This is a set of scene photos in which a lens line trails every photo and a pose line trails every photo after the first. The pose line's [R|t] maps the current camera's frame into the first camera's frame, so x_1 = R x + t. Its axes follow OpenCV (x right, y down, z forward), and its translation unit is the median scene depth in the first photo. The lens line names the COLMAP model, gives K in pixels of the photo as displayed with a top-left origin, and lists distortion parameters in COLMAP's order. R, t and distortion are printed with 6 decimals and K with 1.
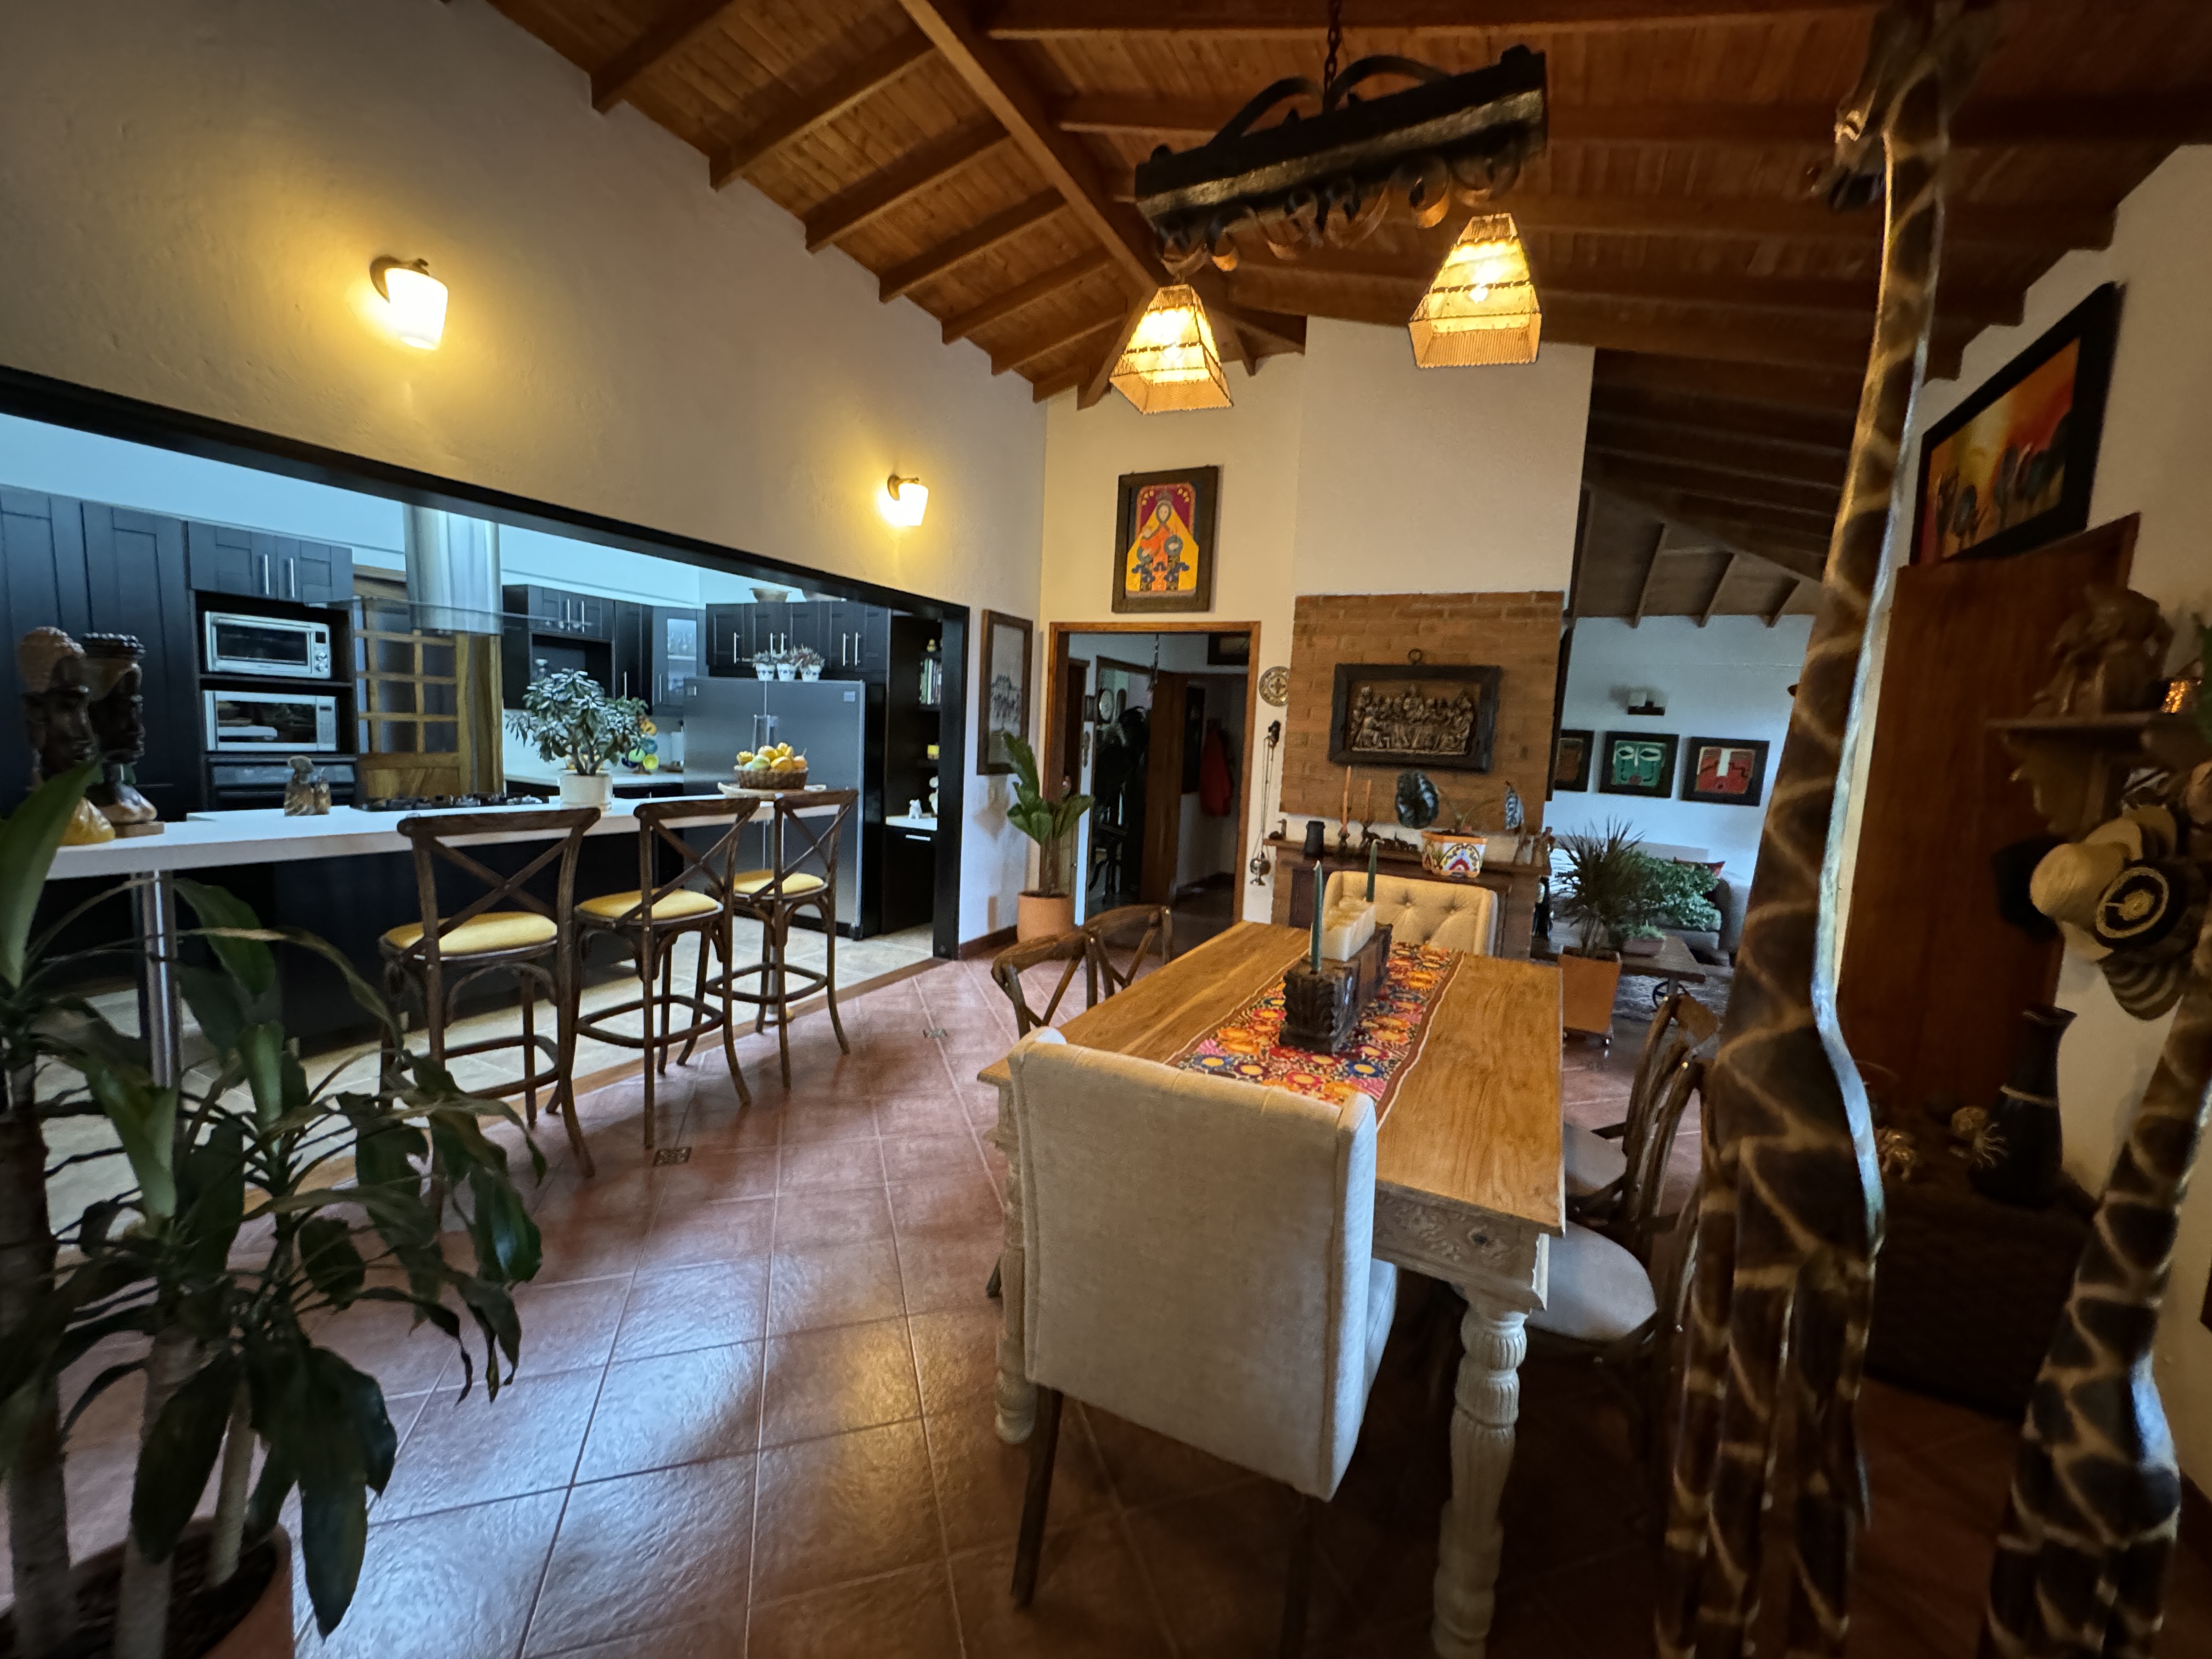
lens RADIAL K [[876.5, 0, 1107.0], [0, 876.5, 826.9], [0, 0, 1]] dist [-0.002478, 0.001272]
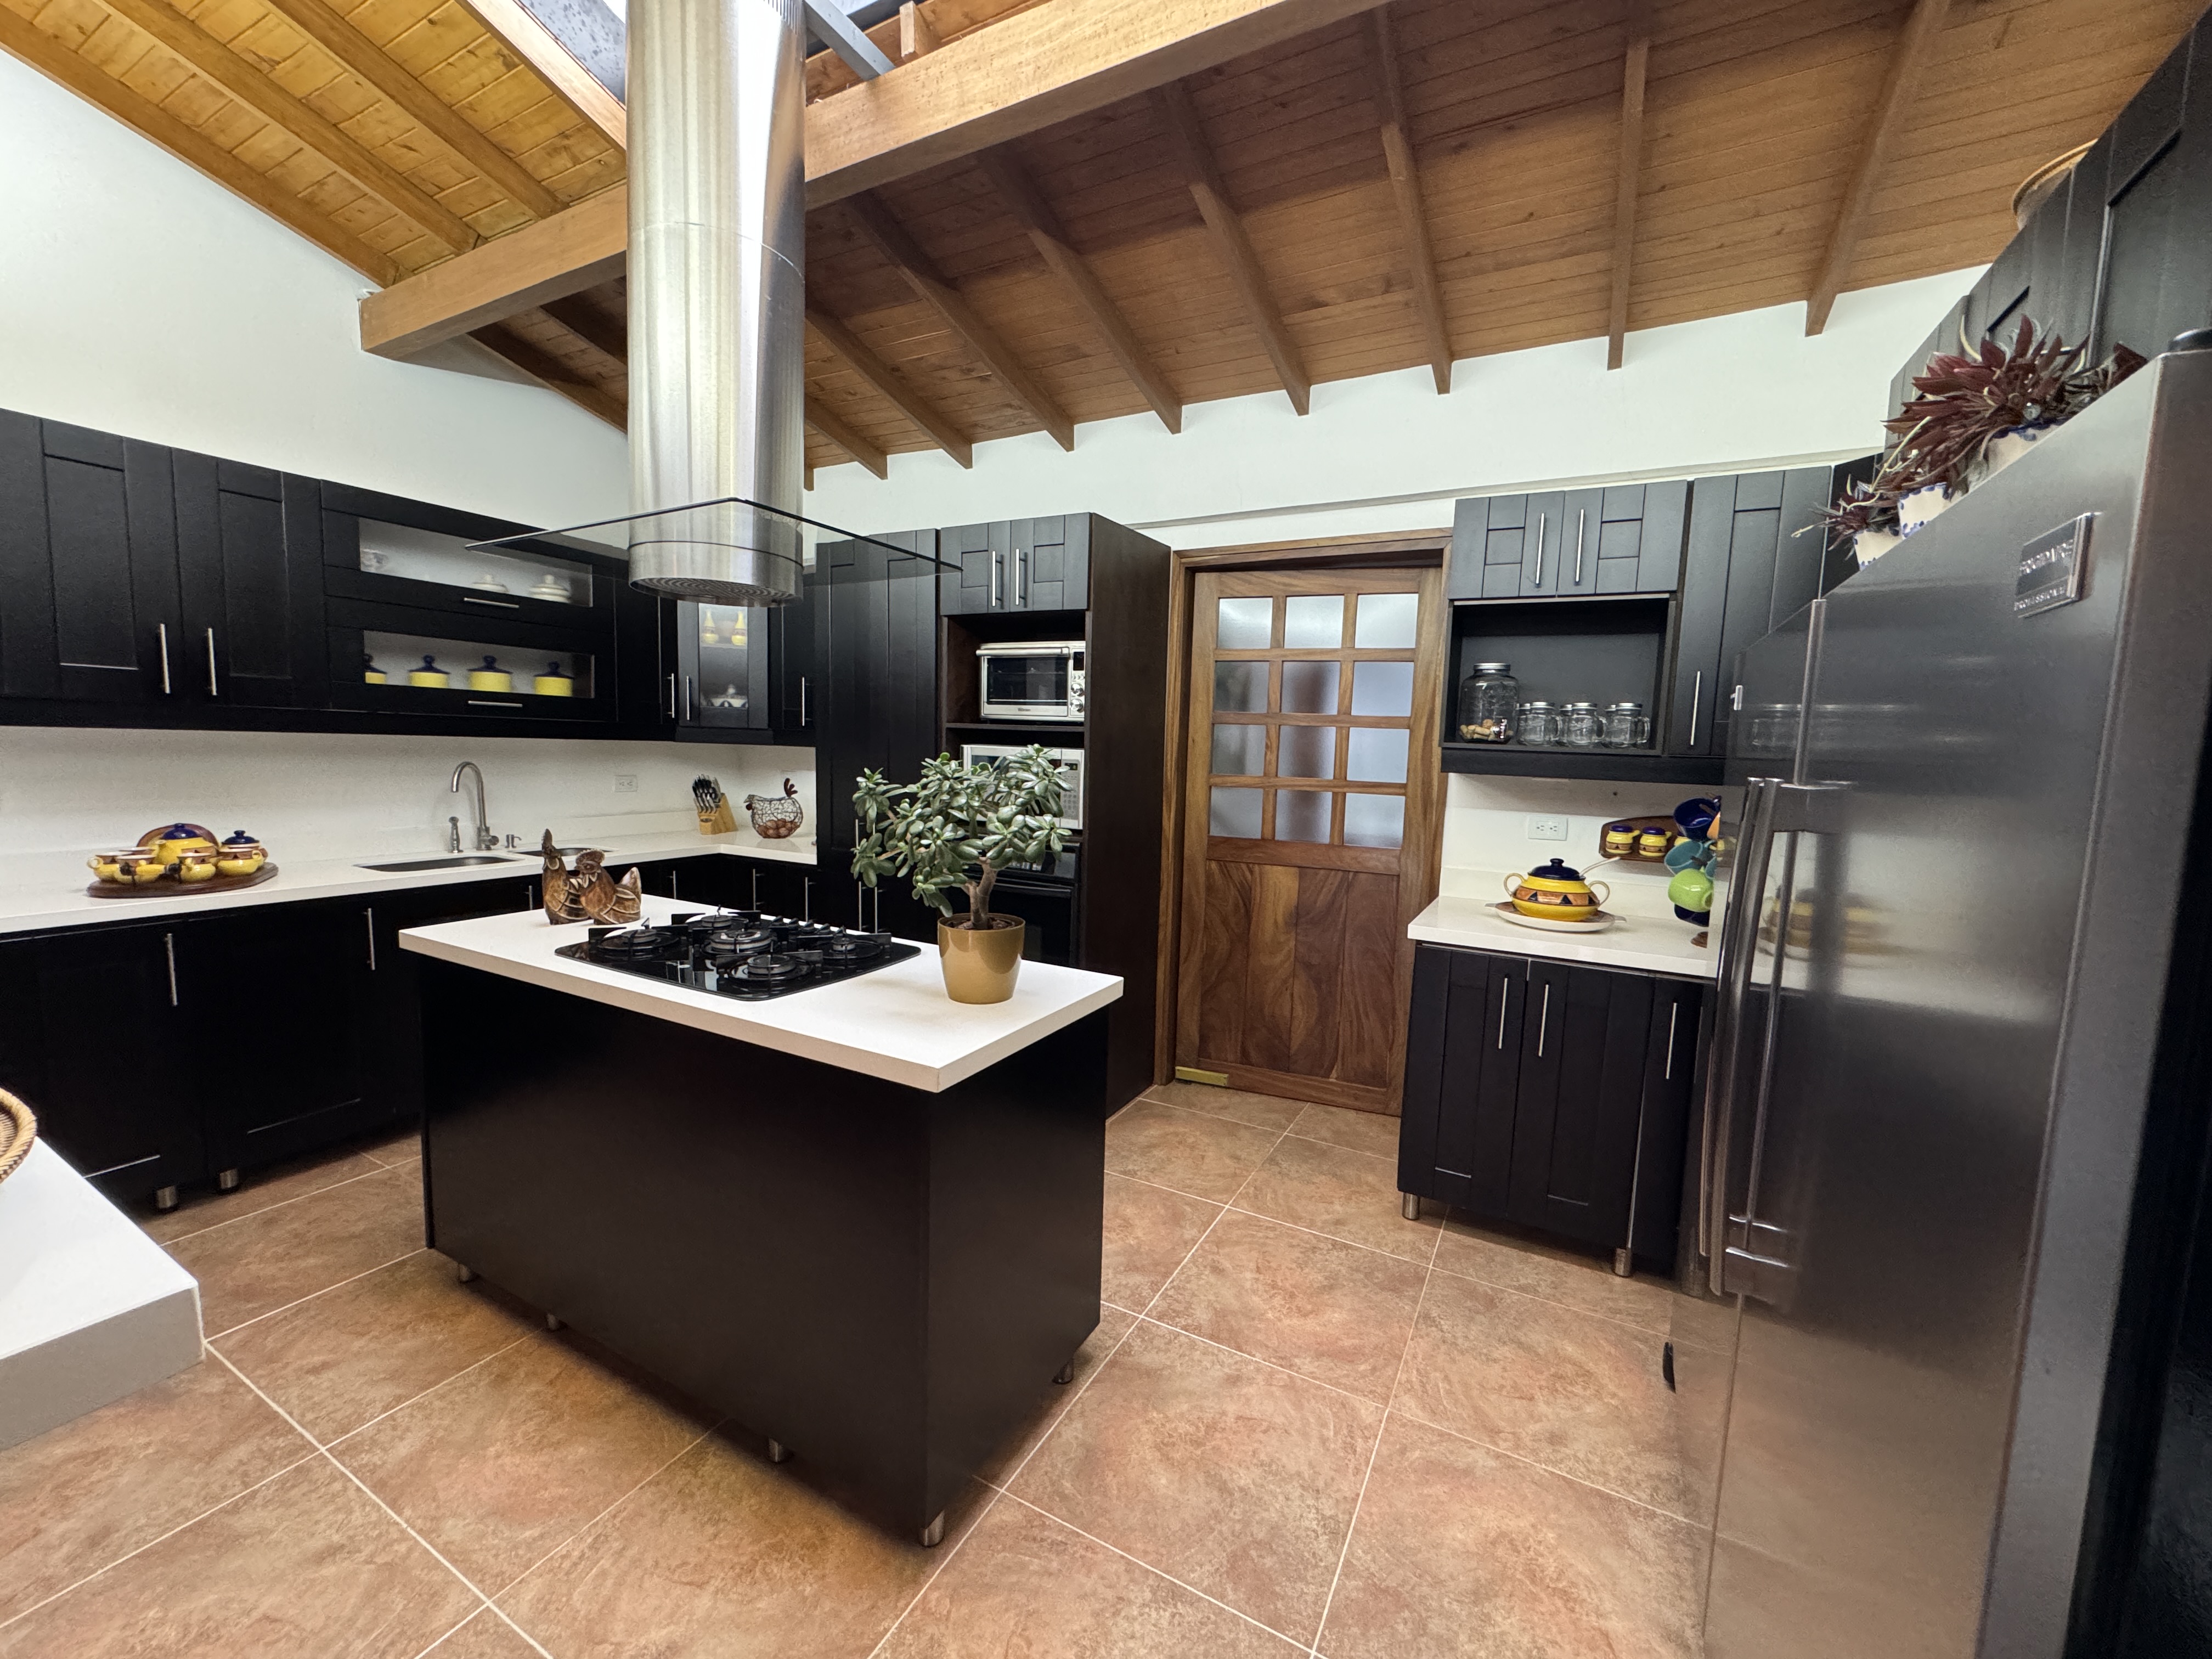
lens RADIAL K [[876.5, 0, 1104.8], [0, 876.5, 828.8], [0, 0, 1]] dist [-0.002478, 0.001272]
pose [[-0.029106, 0.050598, -0.998295, -0.244678], [-0.136531, 0.989157, 0.054115, -0.136750], [0.990208, 0.137873, -0.021883, 1.111733]]
